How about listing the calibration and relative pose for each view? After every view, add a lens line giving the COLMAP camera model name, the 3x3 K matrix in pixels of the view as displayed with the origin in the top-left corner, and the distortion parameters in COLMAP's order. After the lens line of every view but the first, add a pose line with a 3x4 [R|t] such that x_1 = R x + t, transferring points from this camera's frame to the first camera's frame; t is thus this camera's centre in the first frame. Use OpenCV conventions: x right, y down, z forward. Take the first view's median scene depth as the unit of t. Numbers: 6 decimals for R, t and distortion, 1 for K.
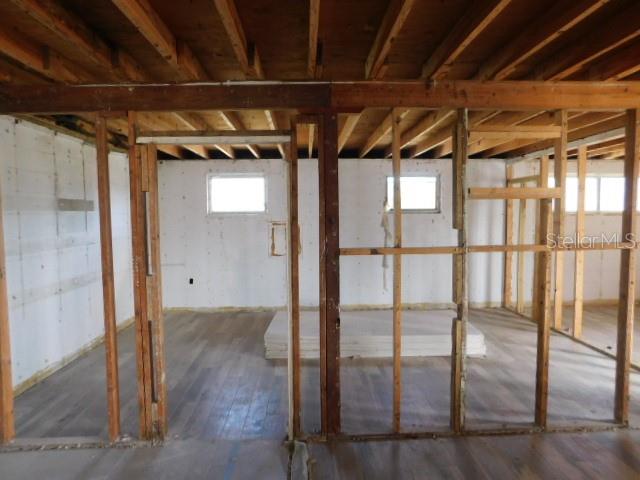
lens RADIAL K [[421.3, 0, 321.2], [0, 421.3, 239.5], [0, 0, 1]] dist [-0.061521, 0.041362]
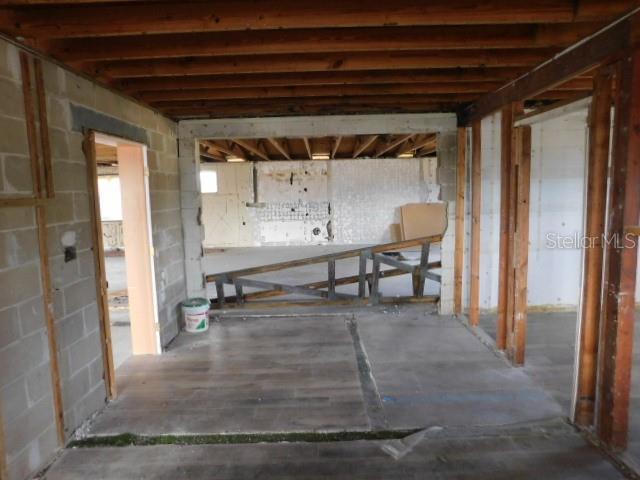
lens RADIAL K [[421.3, 0, 318.5], [0, 421.3, 239.1], [0, 0, 1]] dist [-0.061521, 0.041362]
pose [[-0.038611, 0.125804, -0.991303, 0.355700], [-0.031915, 0.991382, 0.127057, -0.014212], [0.998745, 0.036543, -0.034264, 0.185992]]
